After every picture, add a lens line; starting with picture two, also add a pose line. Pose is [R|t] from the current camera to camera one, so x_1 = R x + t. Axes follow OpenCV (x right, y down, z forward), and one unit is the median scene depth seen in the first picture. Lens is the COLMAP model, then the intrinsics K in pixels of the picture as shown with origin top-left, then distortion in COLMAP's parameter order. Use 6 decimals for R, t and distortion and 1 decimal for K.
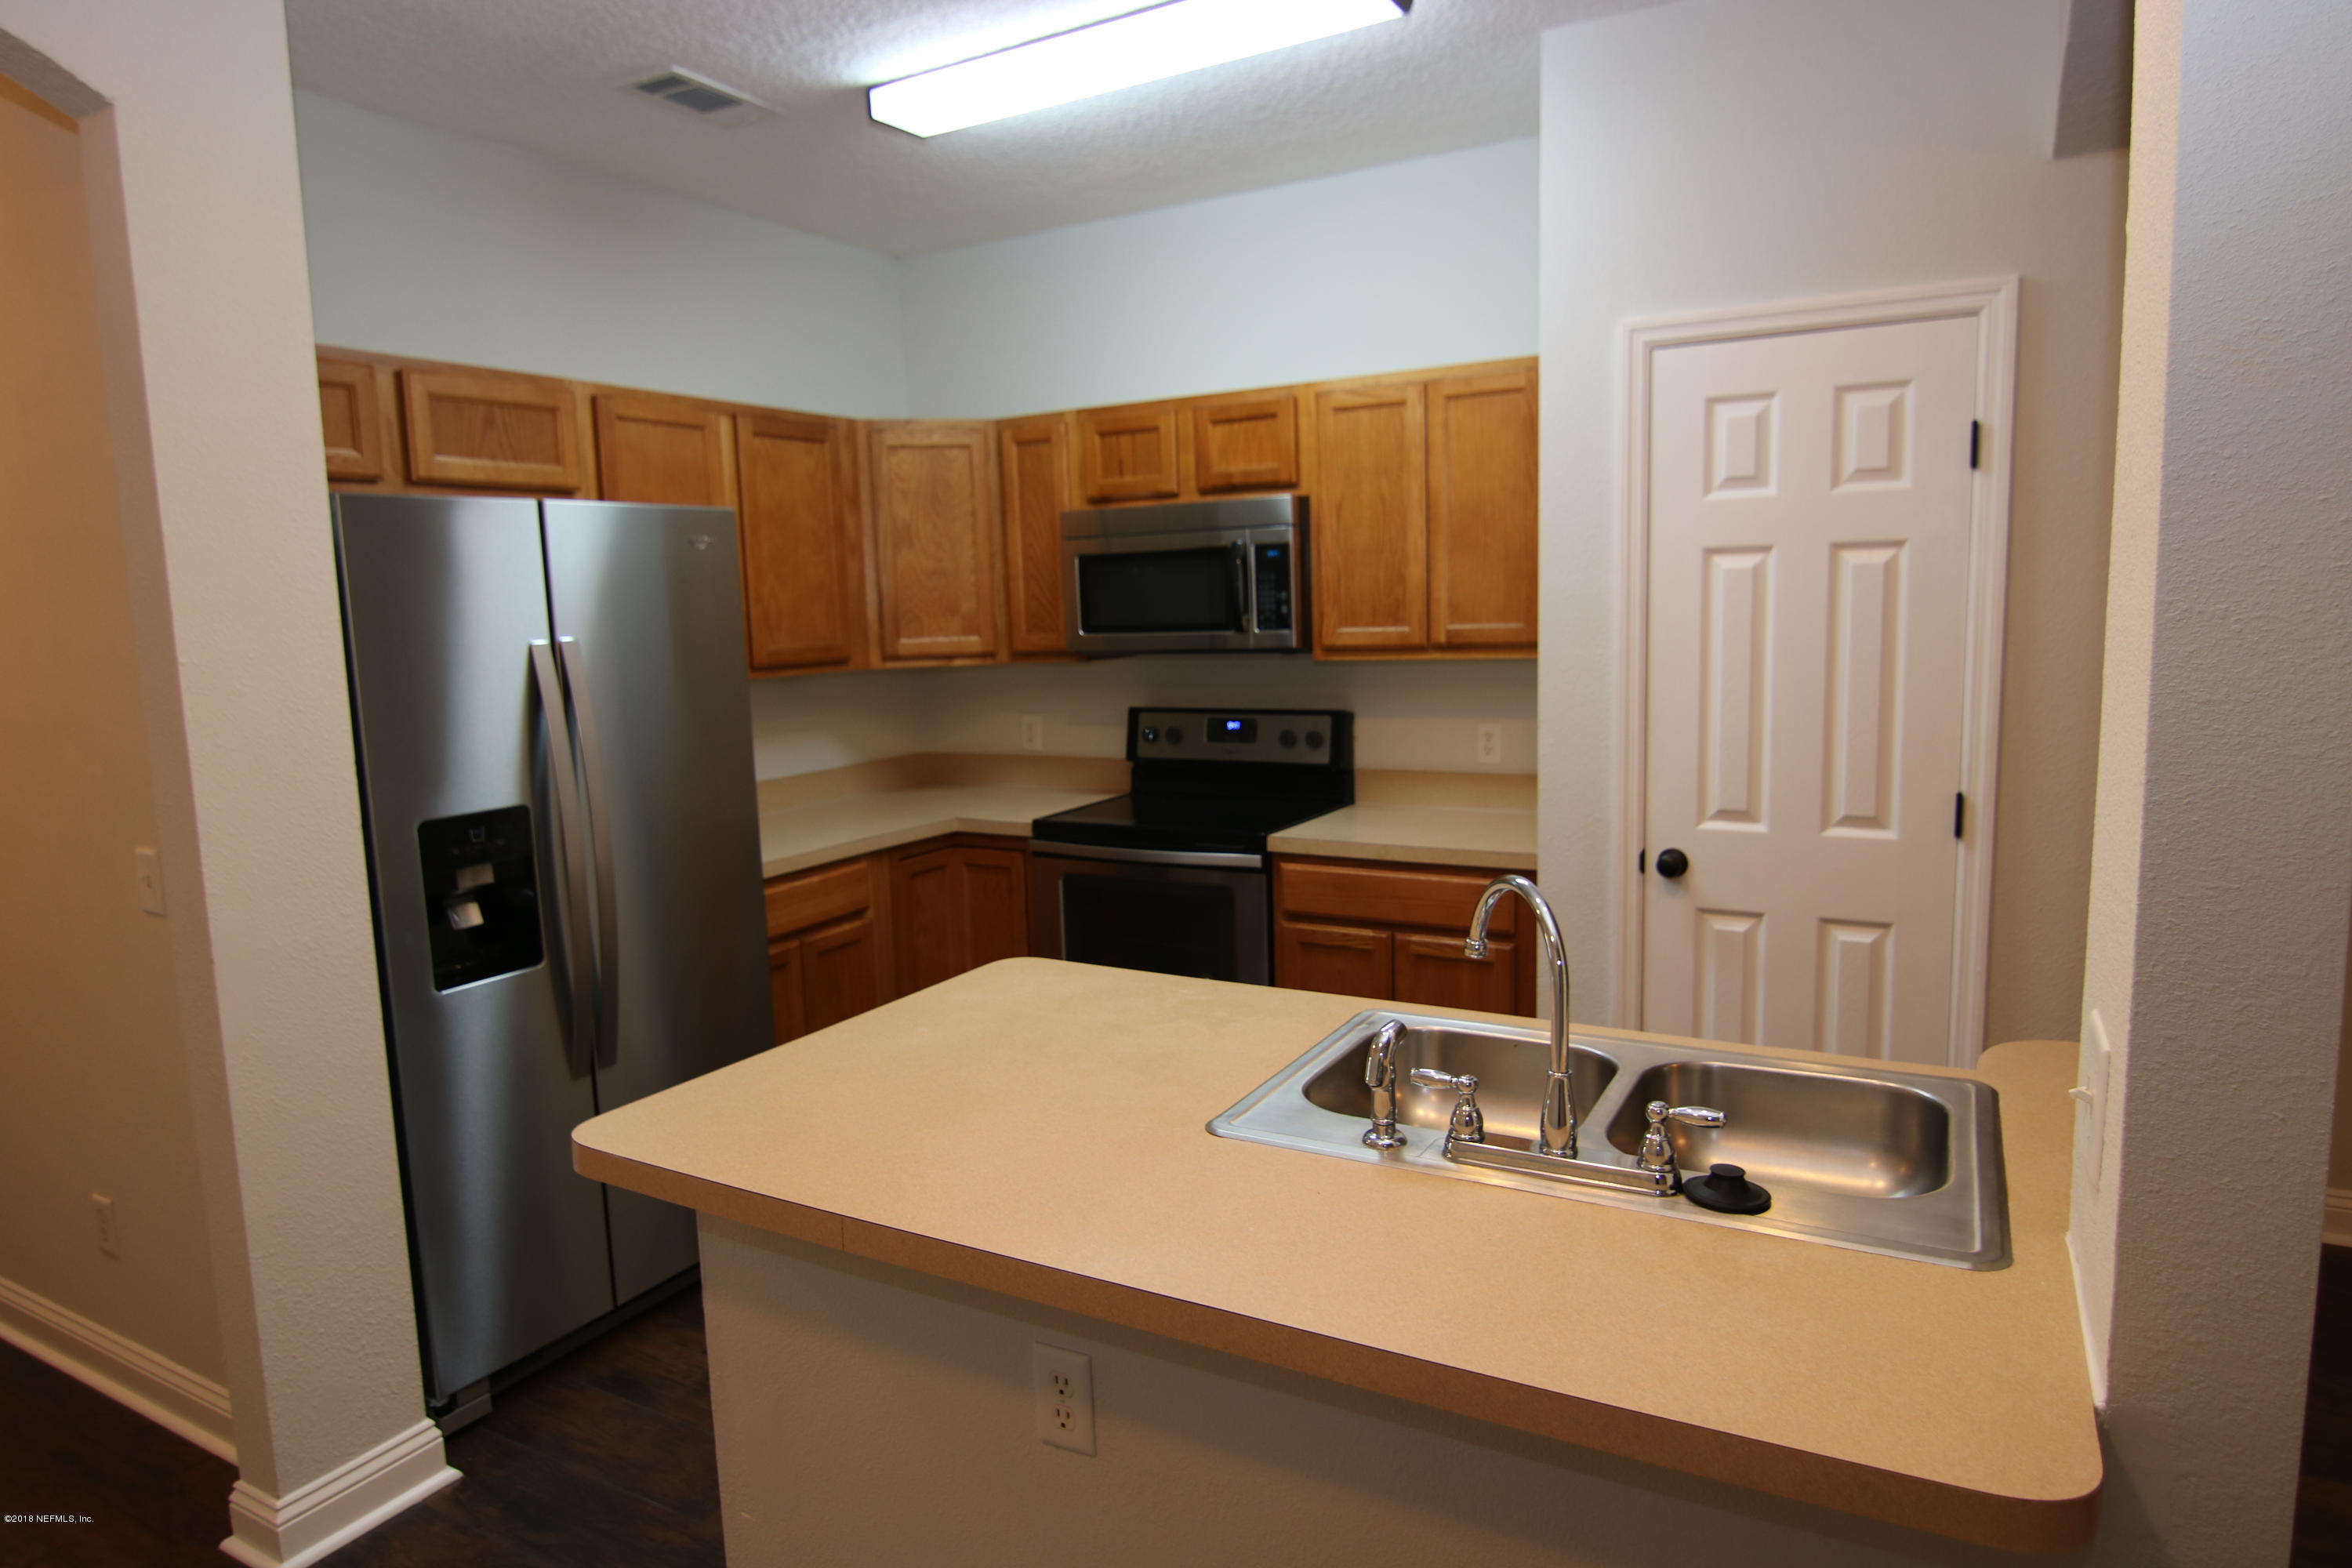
lens RADIAL K [[1391.1, 0, 1164.9], [0, 1391.1, 778.5], [0, 0, 1]] dist [-0.005091, -0.010709]
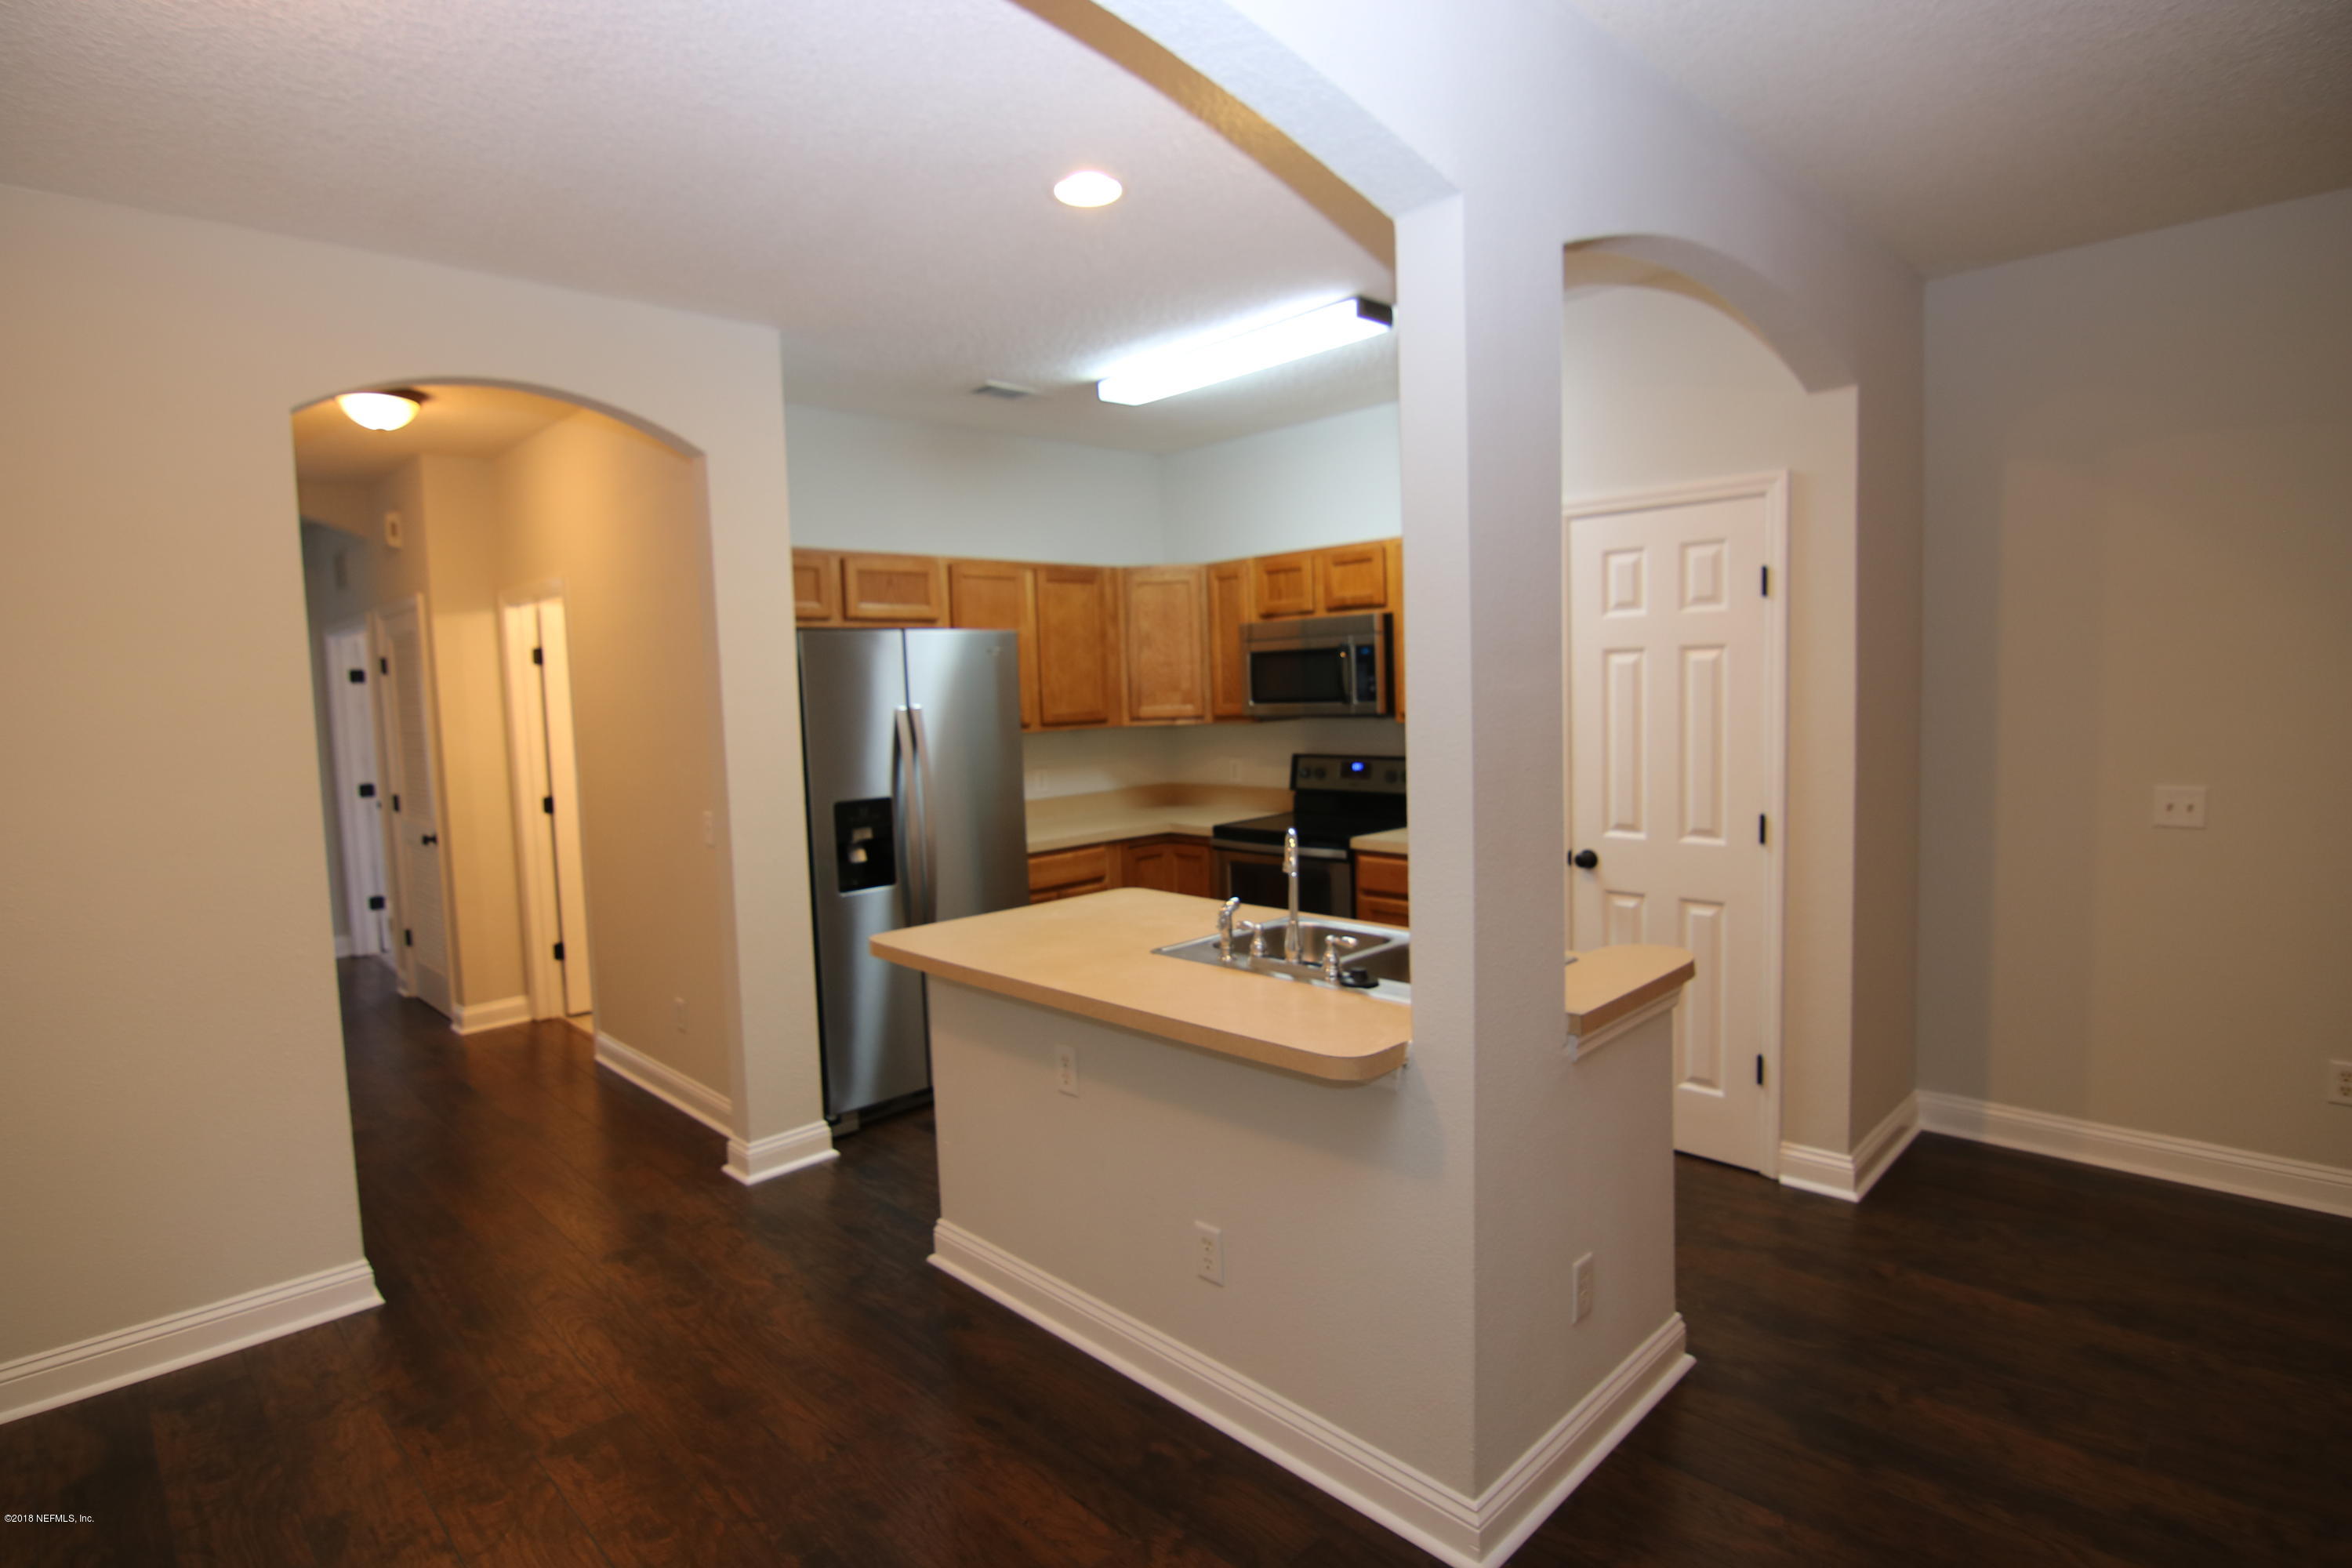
lens RADIAL K [[1186.9, 0, 1162.9], [0, 1186.9, 776.3], [0, 0, 1]] dist [-0.008790, -0.009466]
pose [[0.960504, 0.020105, -0.277538, 0.267542], [-0.031392, 0.998848, -0.036284, 0.031277], [0.276489, 0.043563, 0.960029, -0.337093]]
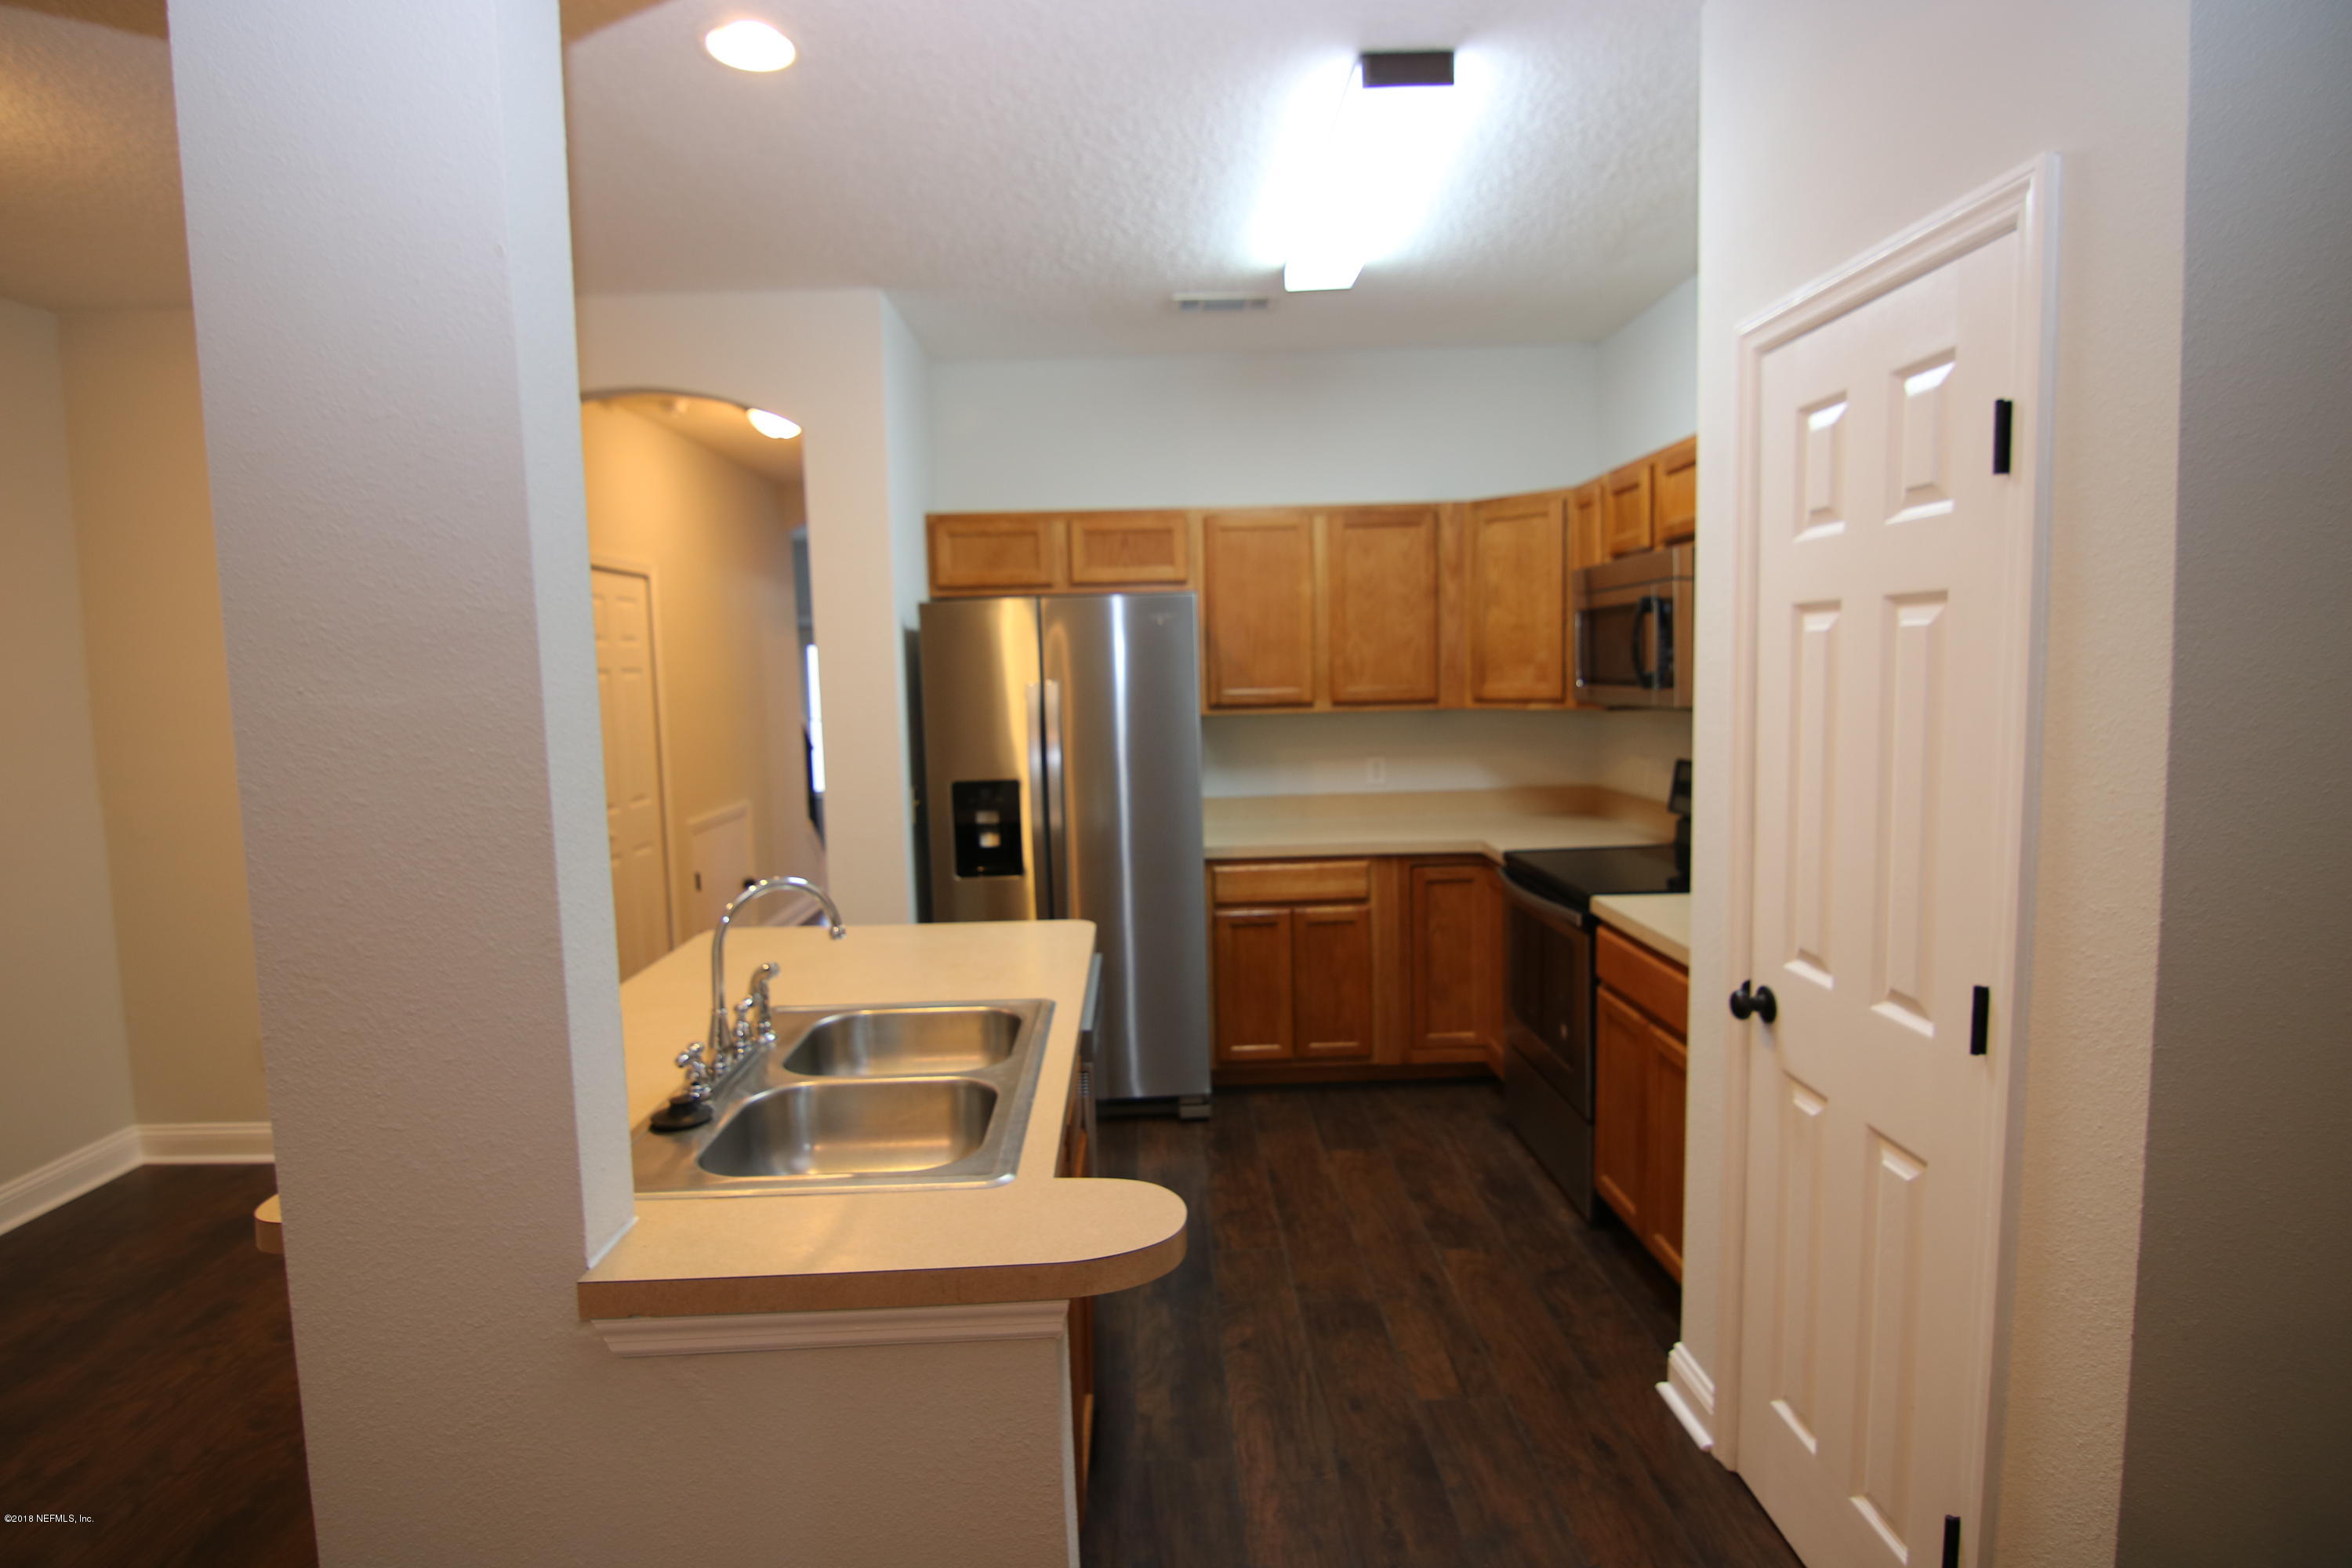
lens RADIAL K [[1186.9, 0, 1162.3], [0, 1186.9, 772.0], [0, 0, 1]] dist [-0.008790, -0.009466]
pose [[0.509697, 0.093117, -0.855300, 0.721970], [-0.099031, 0.993868, 0.049187, -0.066152], [0.854636, 0.059631, 0.515793, 0.344331]]
